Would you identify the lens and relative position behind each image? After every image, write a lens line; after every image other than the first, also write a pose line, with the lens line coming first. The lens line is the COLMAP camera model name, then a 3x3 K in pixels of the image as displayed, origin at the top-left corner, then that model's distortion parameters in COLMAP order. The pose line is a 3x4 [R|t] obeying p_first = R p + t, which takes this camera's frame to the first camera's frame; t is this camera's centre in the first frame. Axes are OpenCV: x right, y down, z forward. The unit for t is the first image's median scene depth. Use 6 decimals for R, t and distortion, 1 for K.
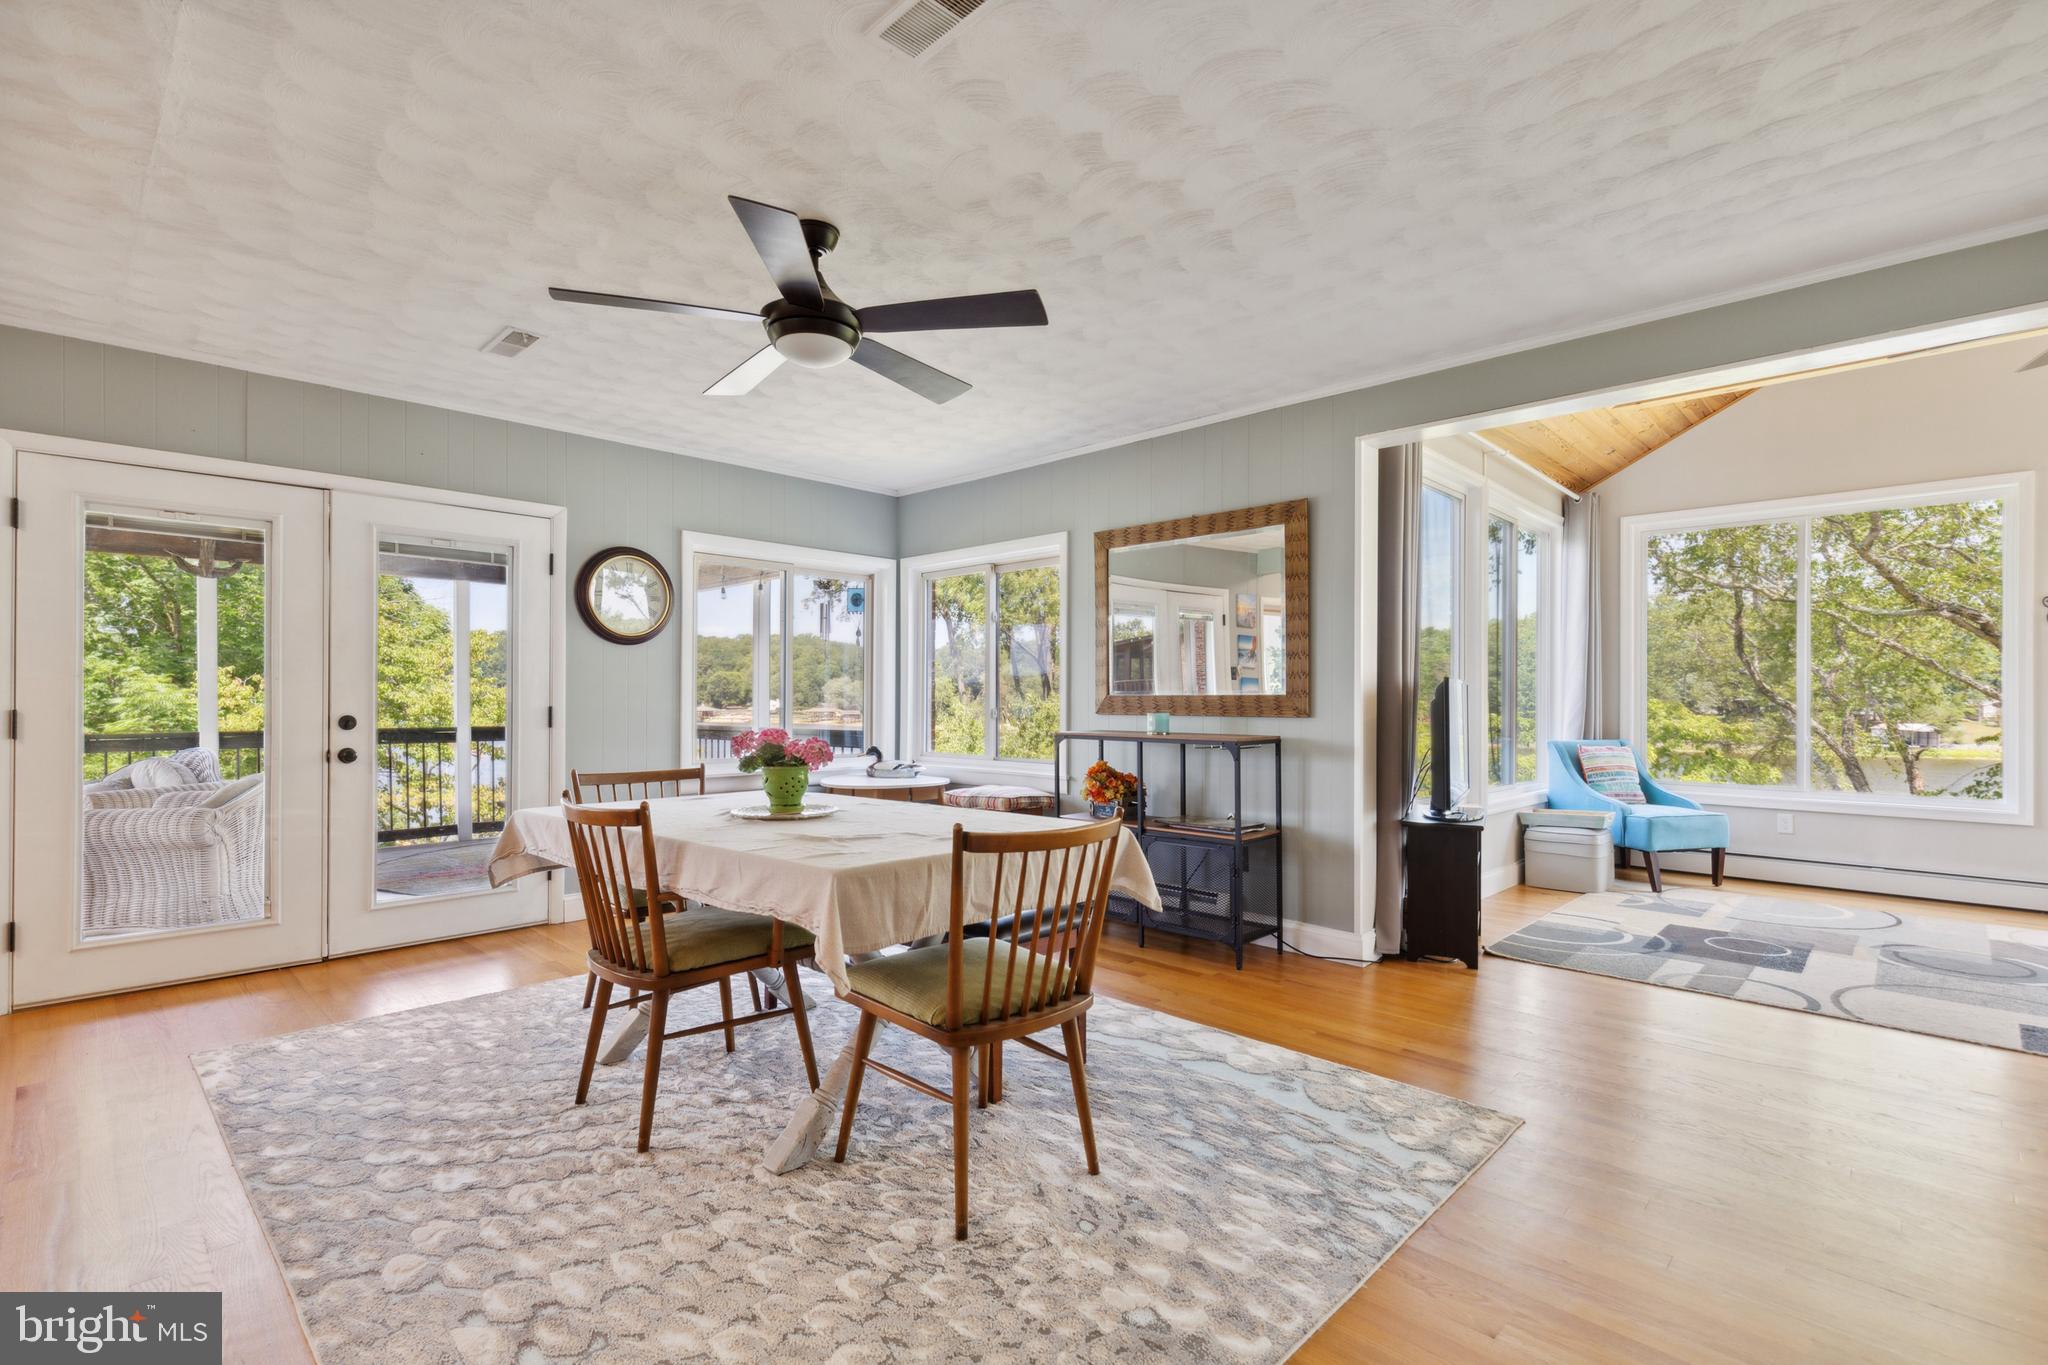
lens RADIAL K [[944.2, 0, 1021.4], [0, 944.2, 692.4], [0, 0, 1]] dist [-0.000603, -0.000266]
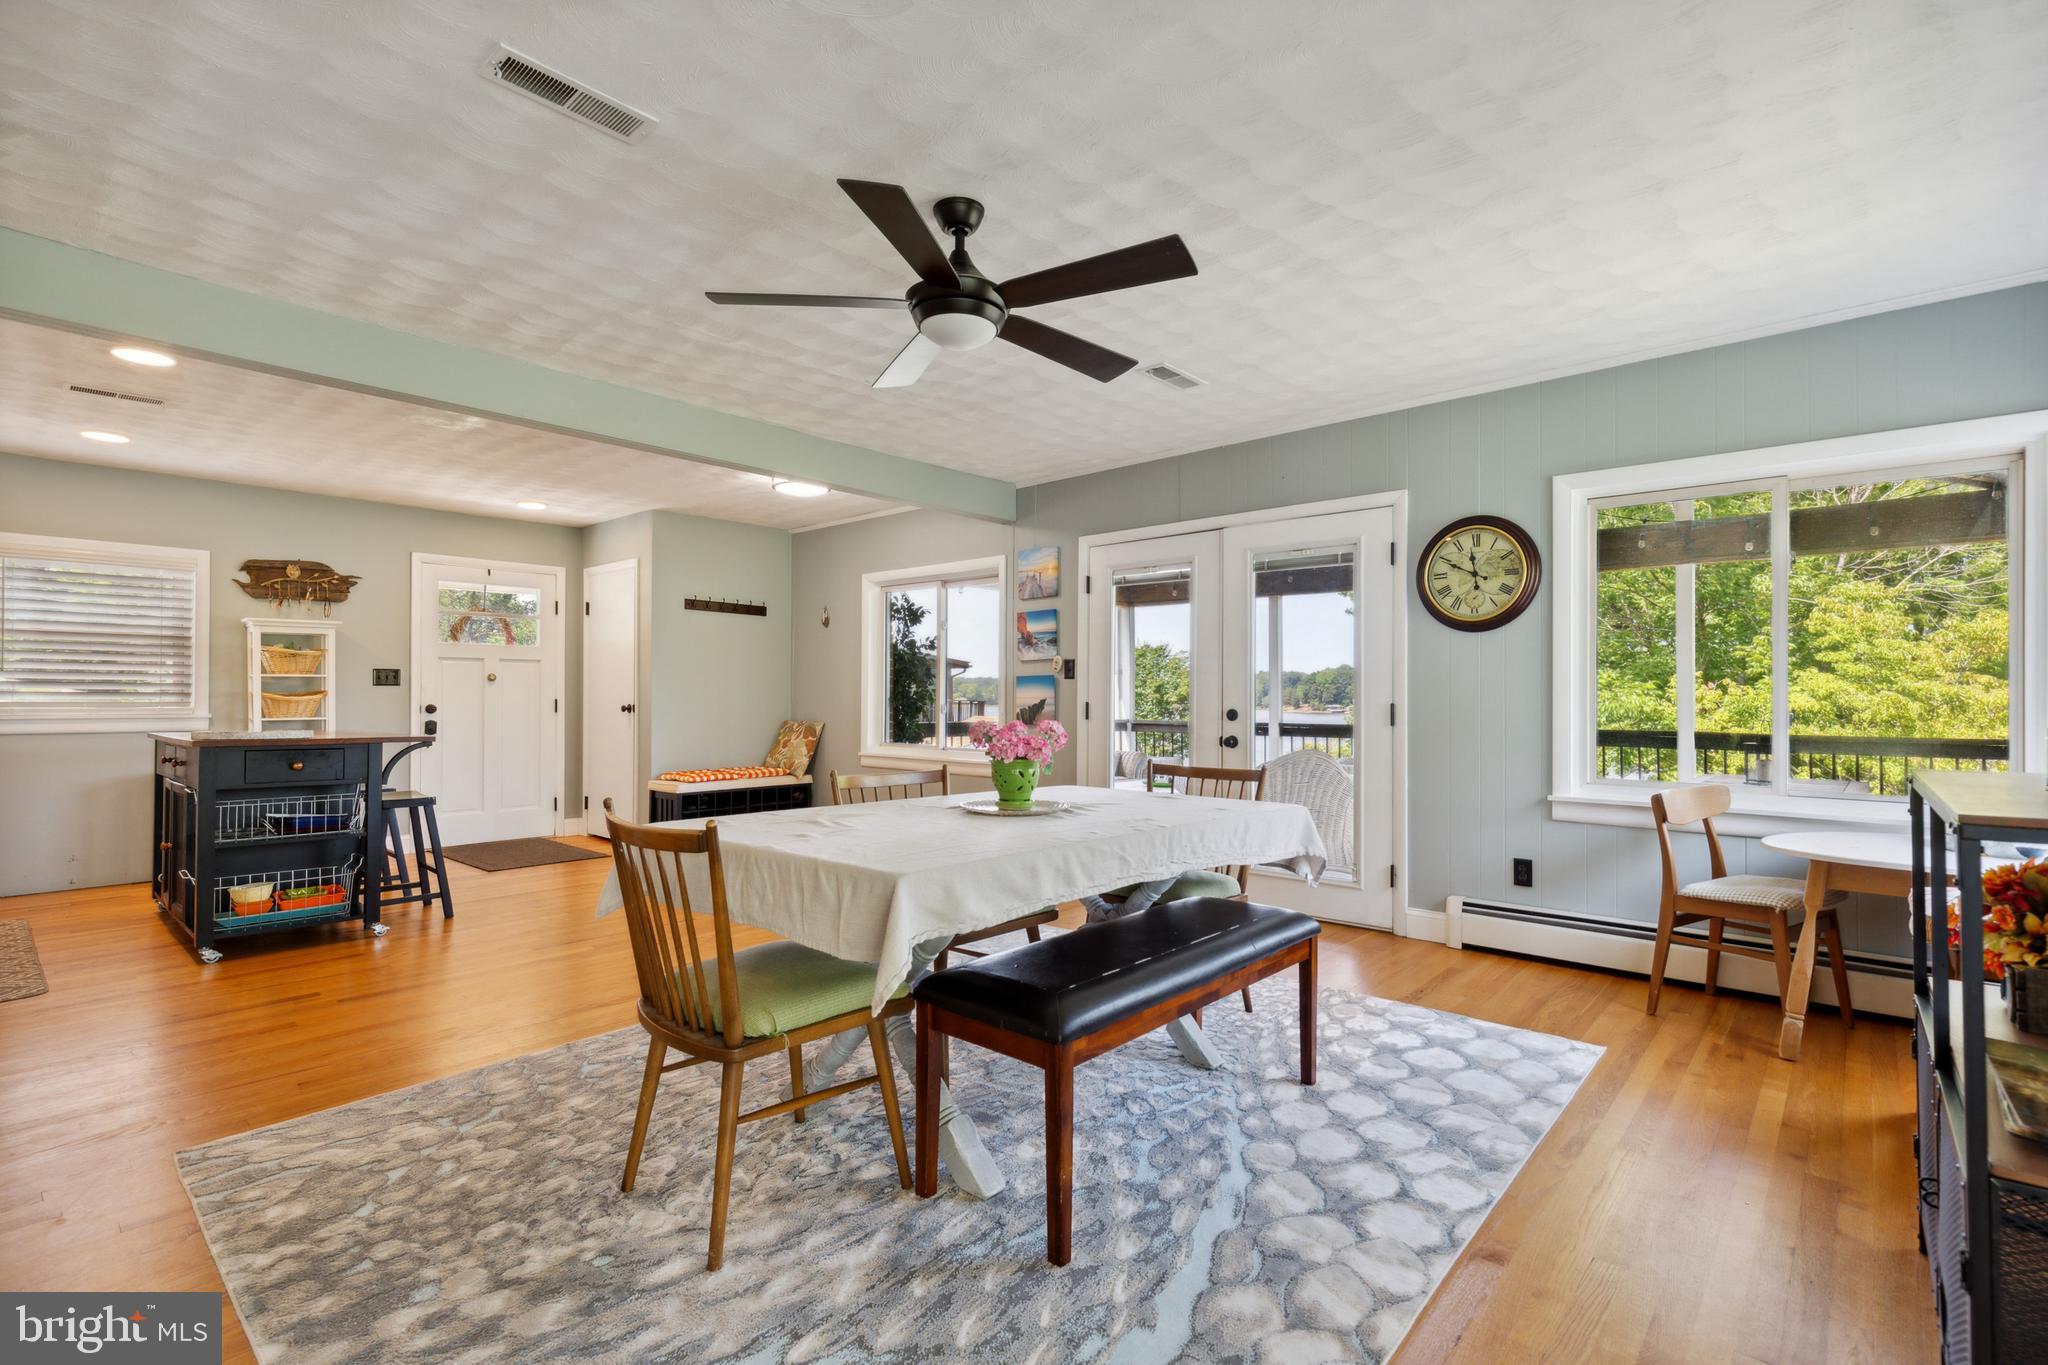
lens RADIAL K [[944.2, 0, 1021.4], [0, 944.2, 692.4], [0, 0, 1]] dist [-0.000603, -0.000266]
pose [[0.050130, -0.007796, -0.998712, 0.446700], [0.000784, 0.999970, -0.007766, 0.010876], [0.998742, -0.000394, 0.050135, 0.604527]]
